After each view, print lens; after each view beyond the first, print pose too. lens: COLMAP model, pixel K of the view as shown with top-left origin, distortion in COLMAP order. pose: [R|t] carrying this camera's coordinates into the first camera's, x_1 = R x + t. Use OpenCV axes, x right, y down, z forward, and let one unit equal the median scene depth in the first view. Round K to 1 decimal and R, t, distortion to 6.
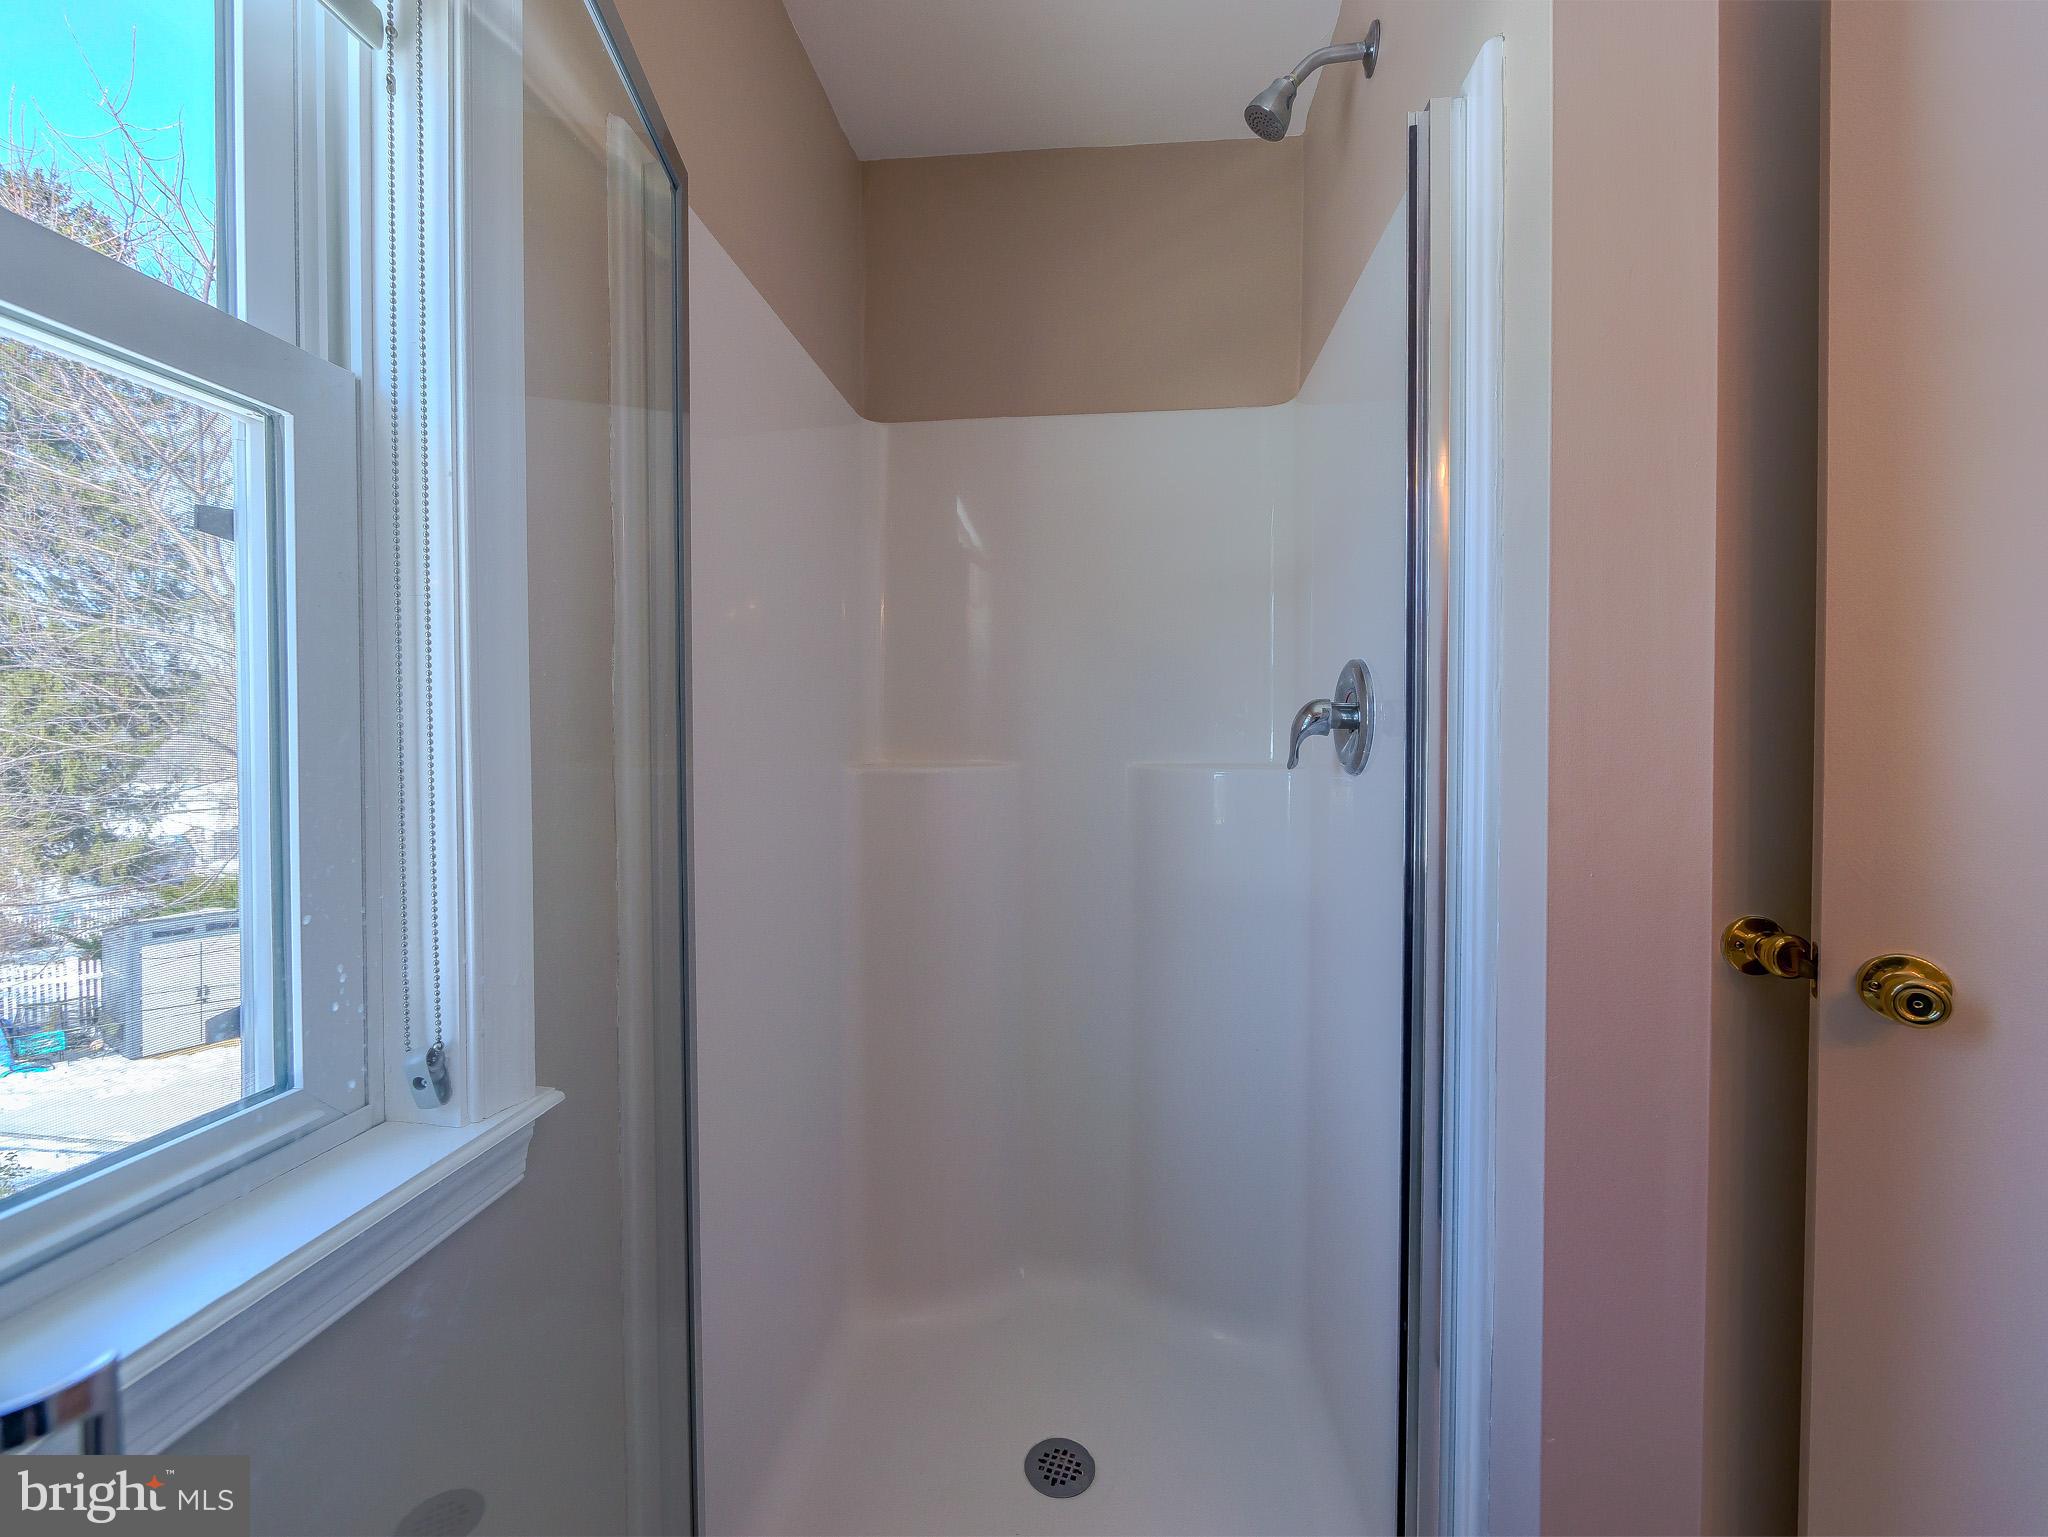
lens RADIAL K [[854.4, 0, 1020.2], [0, 854.4, 752.1], [0, 0, 1]] dist [-0.007158, 0.000753]
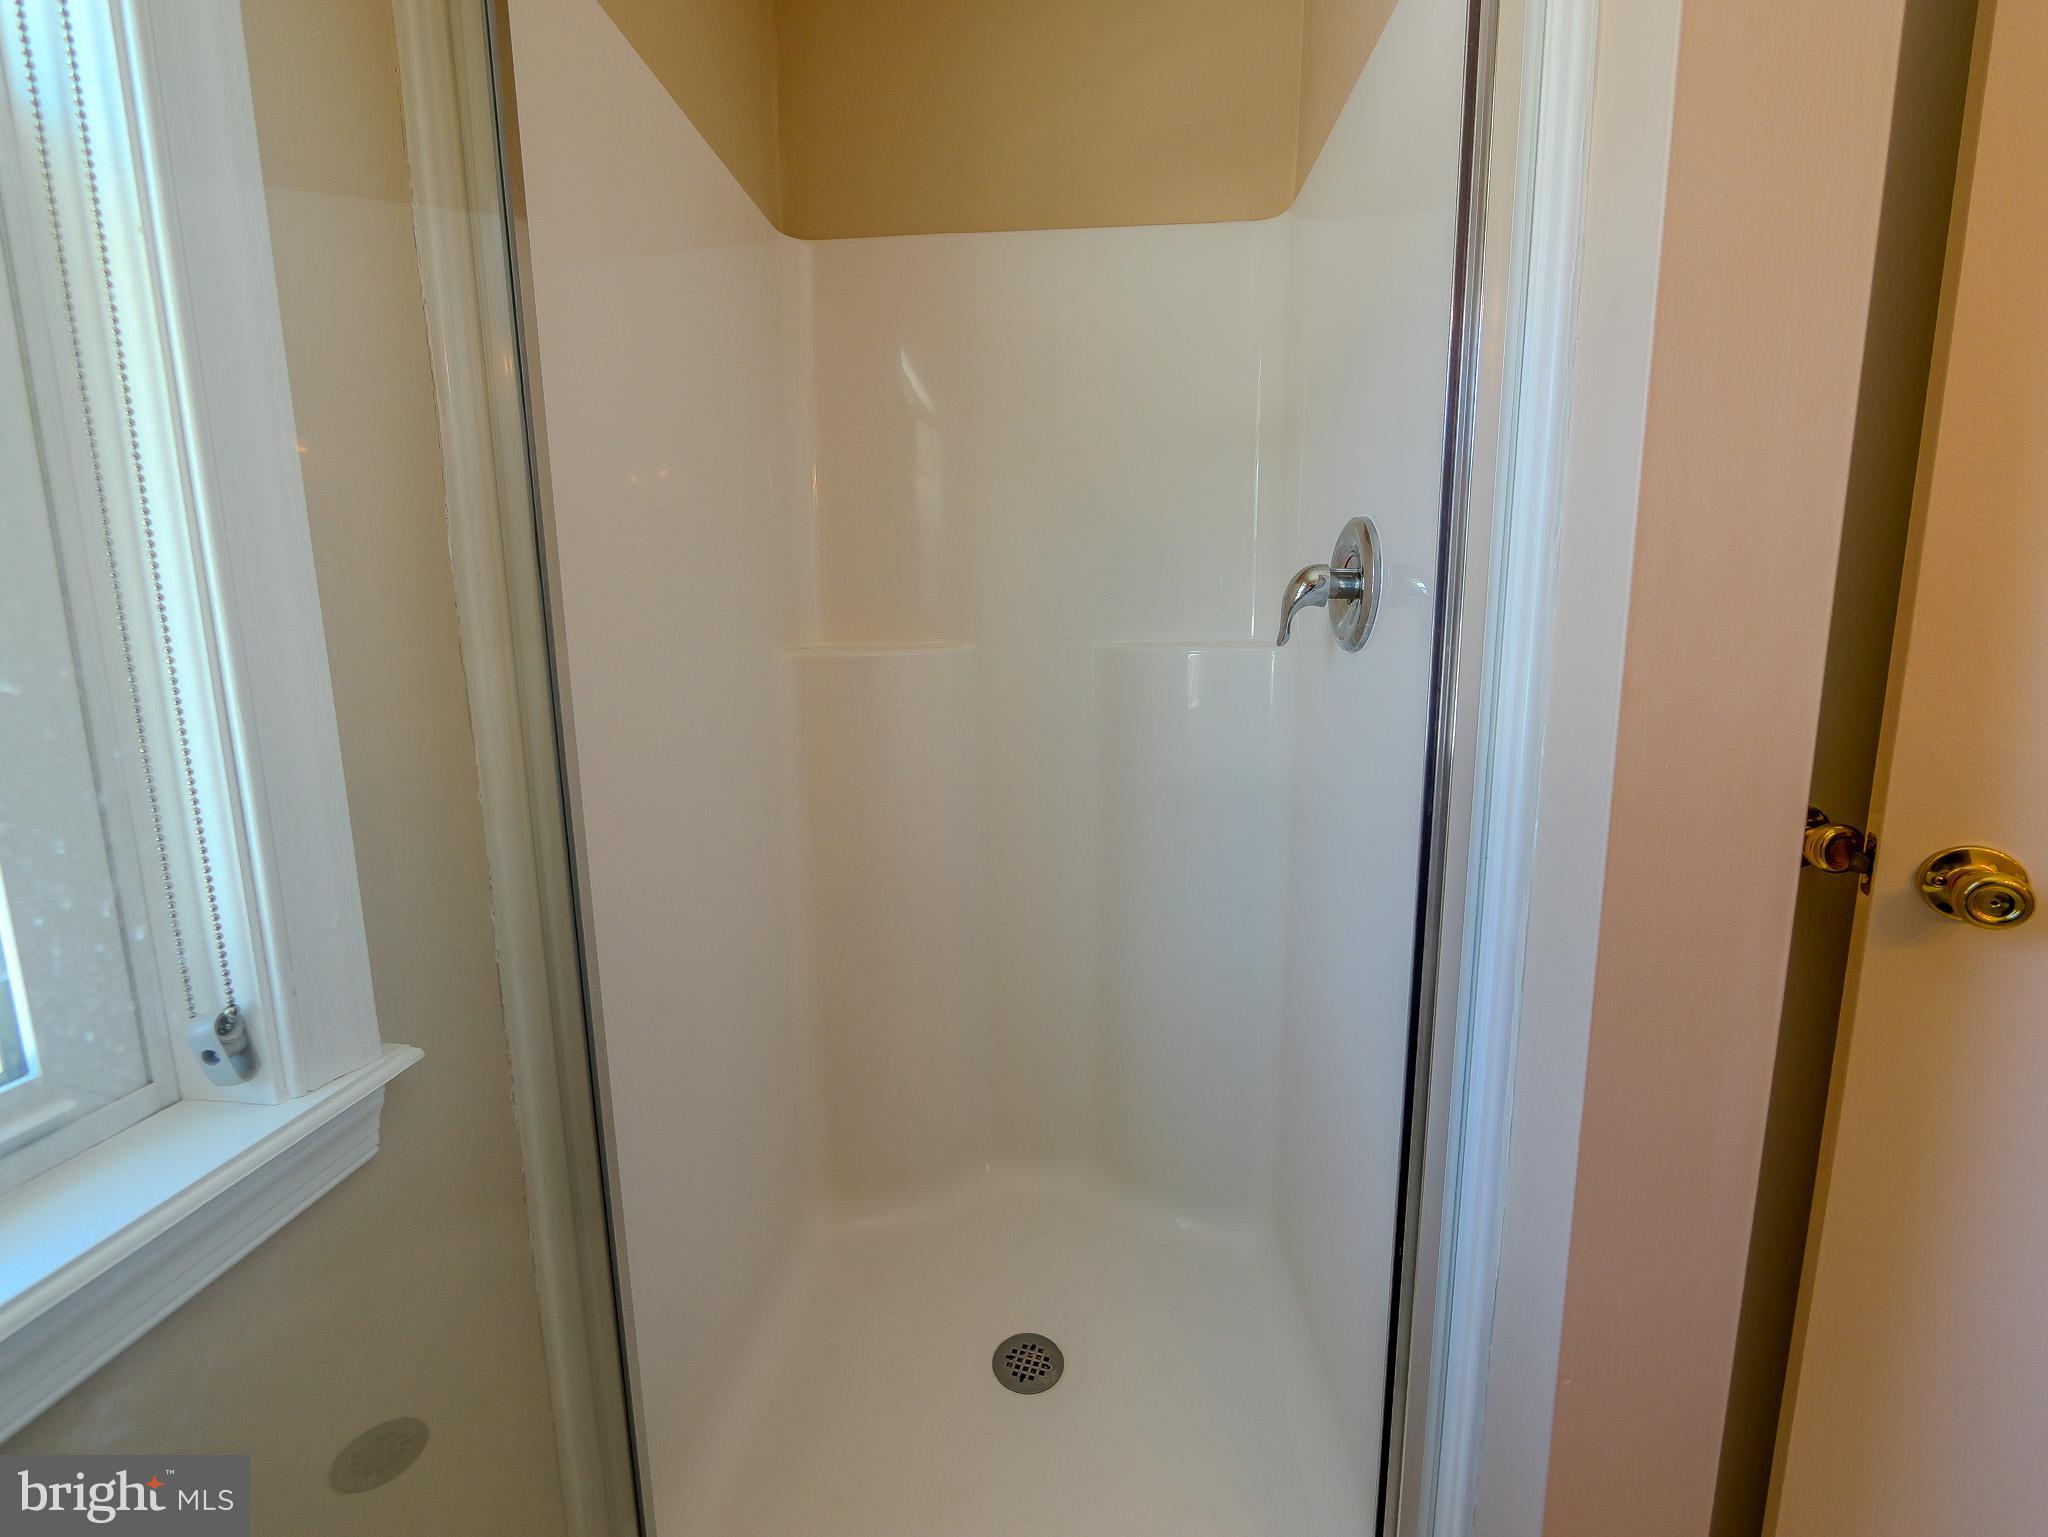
lens RADIAL K [[854.4, 0, 1018.7], [0, 854.4, 760.7], [0, 0, 1]] dist [-0.007158, 0.000753]
pose [[0.998952, -0.018365, 0.041927, 0.007612], [0.012192, 0.989647, 0.143005, 0.008380], [-0.044119, -0.142344, 0.988834, 0.131555]]
